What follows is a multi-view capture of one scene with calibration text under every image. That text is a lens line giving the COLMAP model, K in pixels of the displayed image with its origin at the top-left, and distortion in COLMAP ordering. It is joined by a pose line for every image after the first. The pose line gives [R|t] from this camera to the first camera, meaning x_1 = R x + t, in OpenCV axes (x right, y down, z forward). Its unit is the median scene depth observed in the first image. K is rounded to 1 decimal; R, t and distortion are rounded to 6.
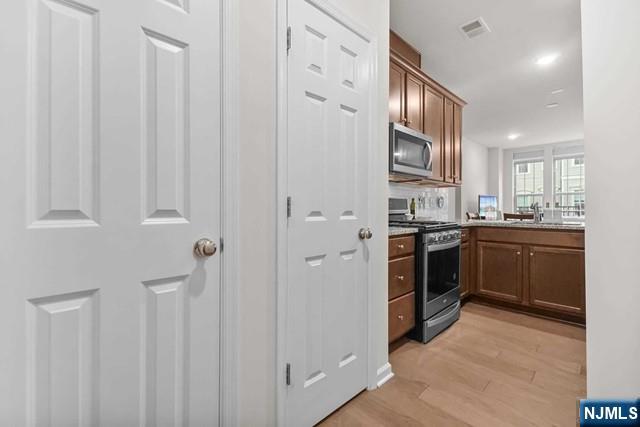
lens RADIAL K [[279.7, 0, 312.7], [0, 279.7, 209.1], [0, 0, 1]] dist [0.002955, 0.000208]
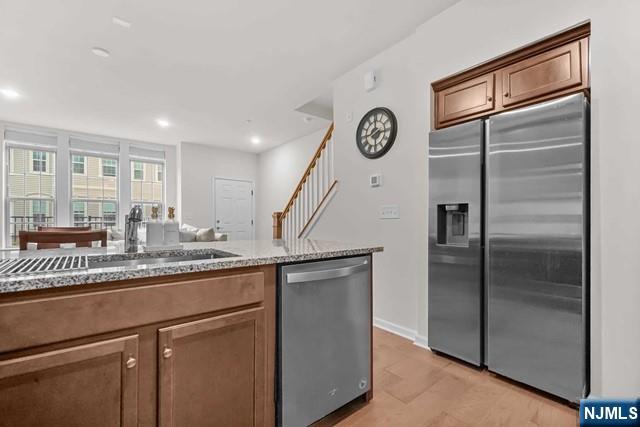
lens RADIAL K [[278.3, 0, 317.6], [0, 278.3, 220.0], [0, 0, 1]] dist [-0.000800, -0.000514]
pose [[0.066954, 0.003166, 0.997751, 0.389972], [-0.001886, 0.999994, -0.003046, -0.000842], [-0.997754, -0.001678, 0.066959, 0.685830]]
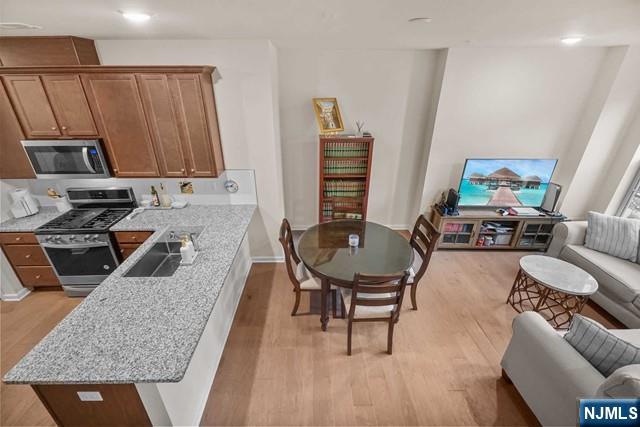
lens RADIAL K [[271.4, 0, 314.2], [0, 271.4, 212.8], [0, 0, 1]] dist [-0.000630, -0.000448]
pose [[0.735518, 0.288184, -0.613159, 1.513679], [0.001041, 0.904542, 0.426383, -0.395574], [0.677505, -0.314250, 0.665007, 0.749093]]
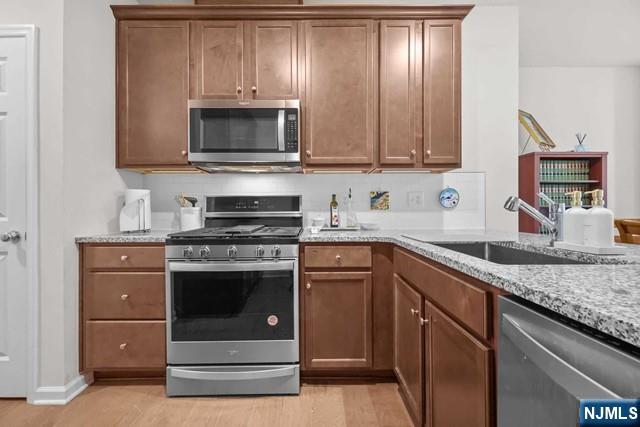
lens RADIAL K [[271.4, 0, 314.2], [0, 271.4, 212.8], [0, 0, 1]] dist [-0.000630, -0.000448]
pose [[0.734293, 0.005774, -0.678808, 0.805139], [-0.000885, 0.999971, 0.007549, -0.000081], [0.678832, -0.004942, 0.734277, 0.521269]]
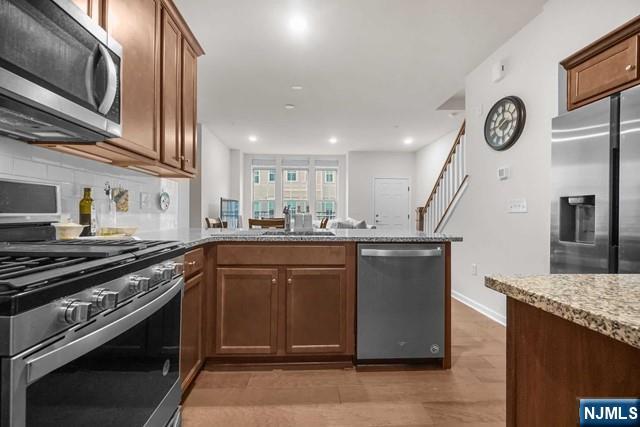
lens RADIAL K [[271.4, 0, 314.2], [0, 271.4, 212.8], [0, 0, 1]] dist [-0.000630, -0.000448]
pose [[0.648156, 0.009667, 0.761447, 0.277818], [-0.007071, 0.999953, -0.006676, 0.001547], [-0.761475, -0.001057, 0.648193, 0.462446]]
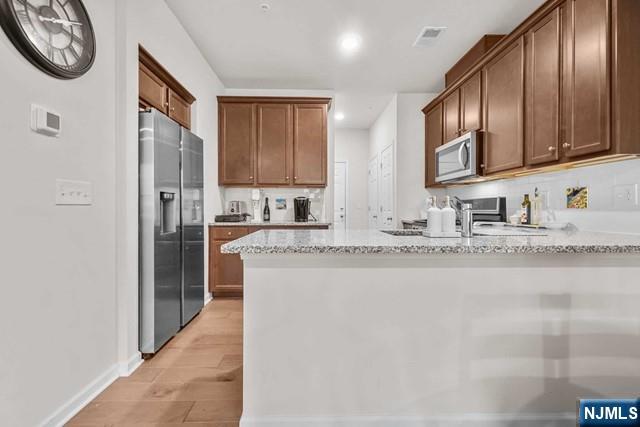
lens RADIAL K [[279.7, 0, 312.7], [0, 279.7, 209.1], [0, 0, 1]] dist [0.002955, 0.000208]
pose [[-0.667365, -0.001027, -0.744730, 1.341337], [0.000223, 0.999999, -0.001578, -0.000064], [0.744731, -0.001220, -0.667364, 1.131535]]
